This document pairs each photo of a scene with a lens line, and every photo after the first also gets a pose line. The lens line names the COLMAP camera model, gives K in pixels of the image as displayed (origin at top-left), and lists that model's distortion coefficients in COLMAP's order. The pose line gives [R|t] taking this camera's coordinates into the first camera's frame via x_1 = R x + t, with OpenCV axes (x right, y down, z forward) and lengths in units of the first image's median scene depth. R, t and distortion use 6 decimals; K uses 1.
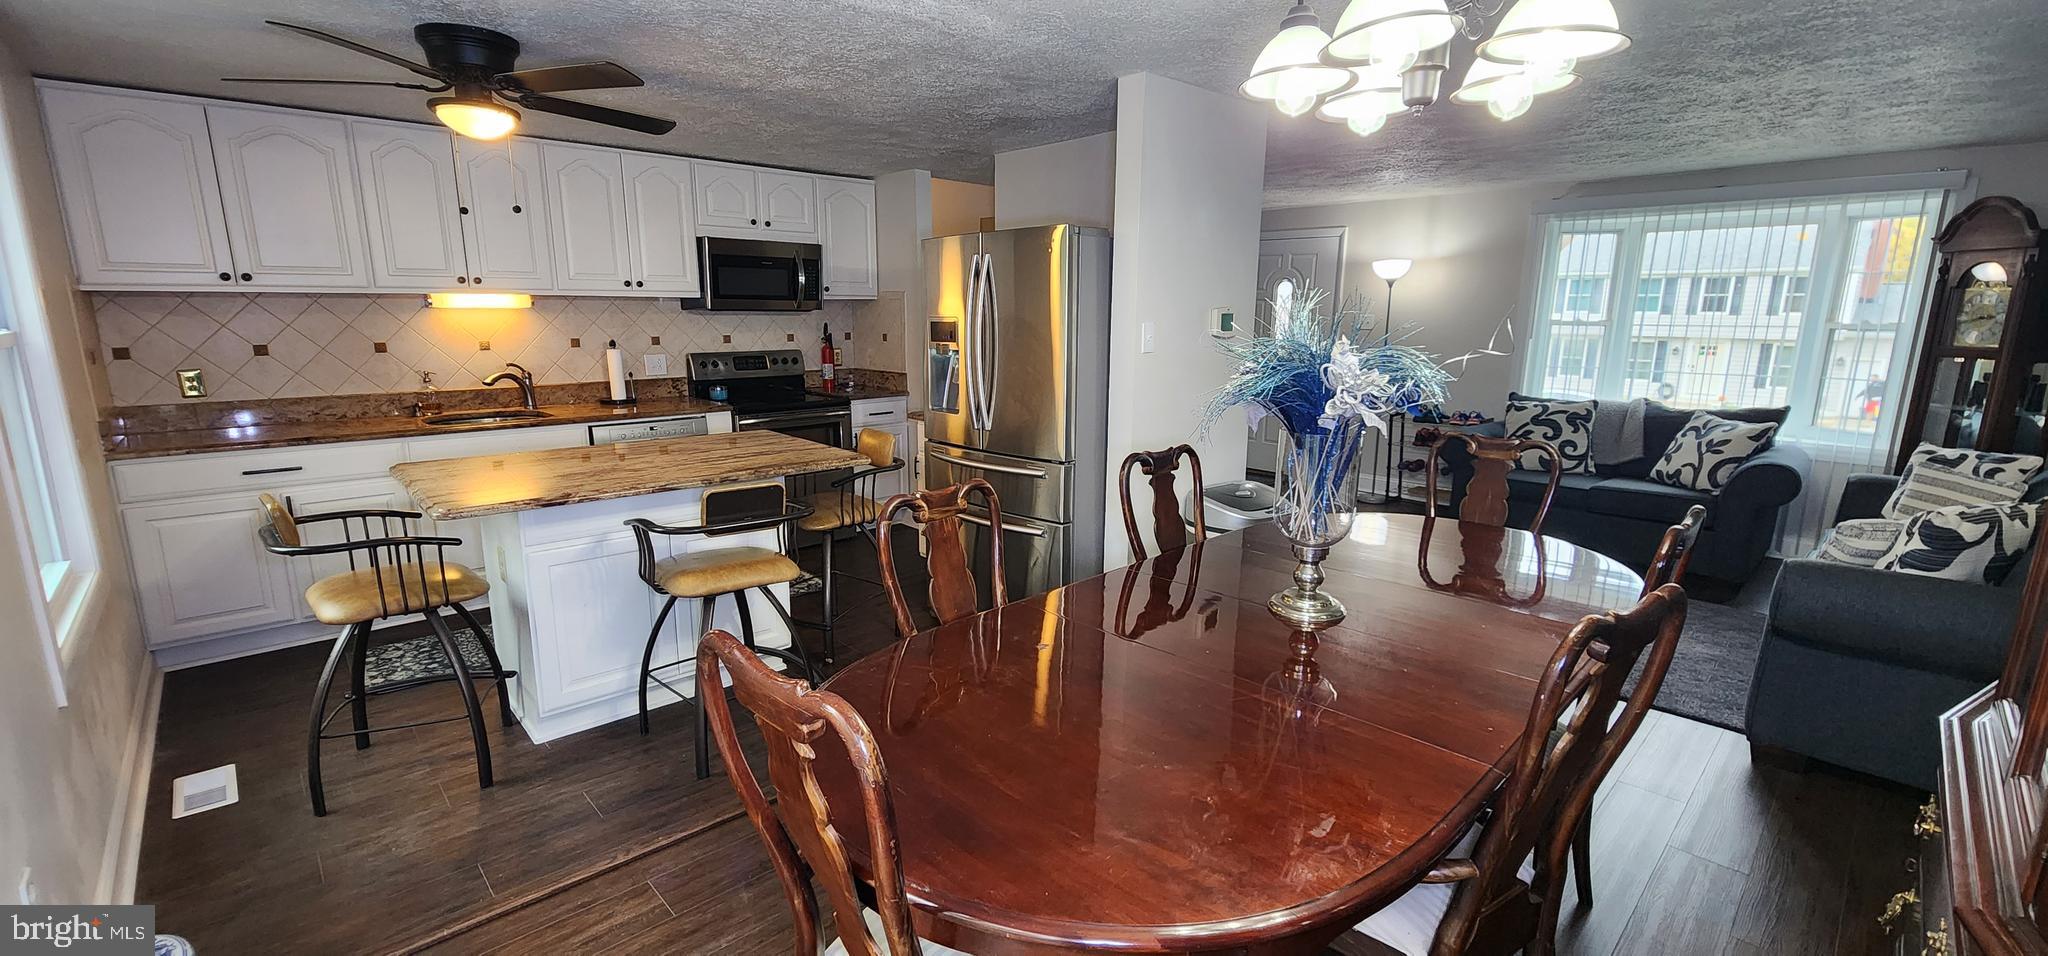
lens RADIAL K [[839.5, 0, 1020.3], [0, 839.5, 482.5], [0, 0, 1]] dist [-0.004956, 0.000619]
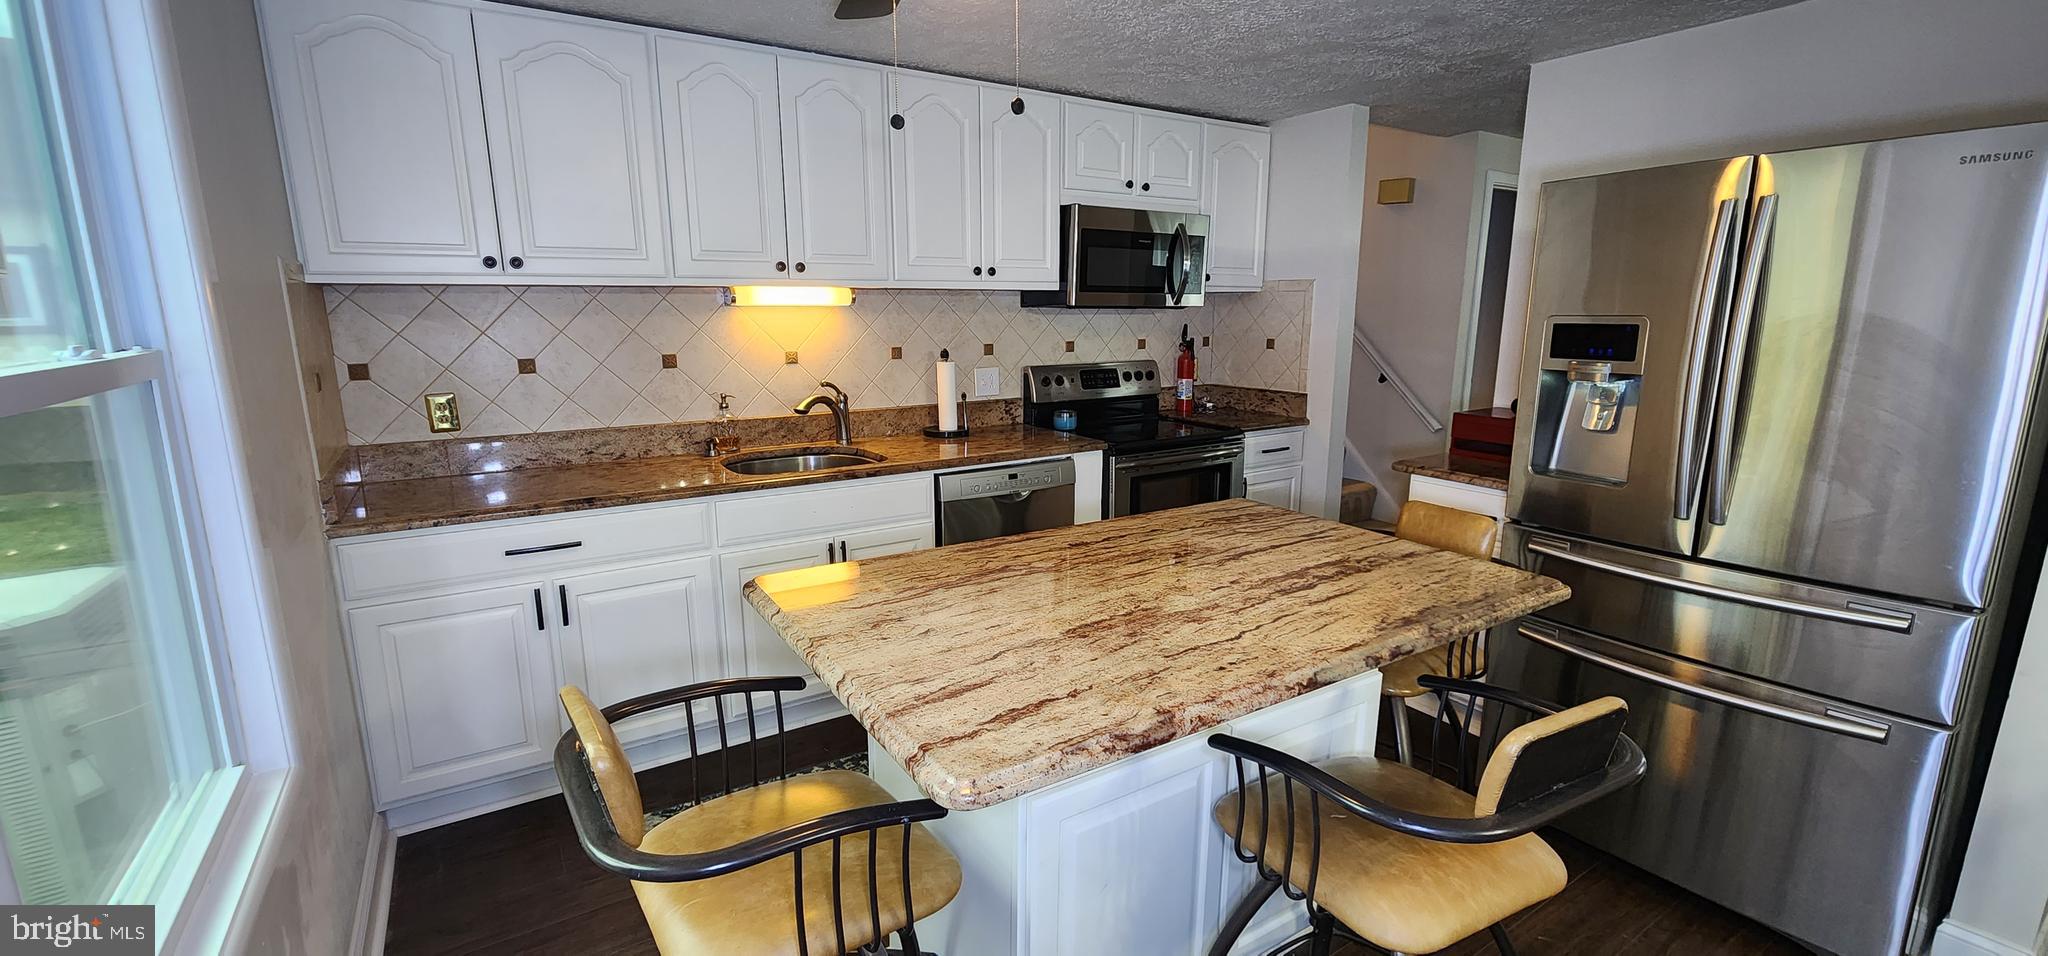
lens RADIAL K [[839.5, 0, 1023.4], [0, 839.5, 478.1], [0, 0, 1]] dist [-0.004956, 0.000619]
pose [[0.985072, 0.028070, -0.169839, -0.312055], [-0.028347, 0.999598, 0.000794, -0.064339], [0.169793, 0.004032, 0.985472, 0.311924]]
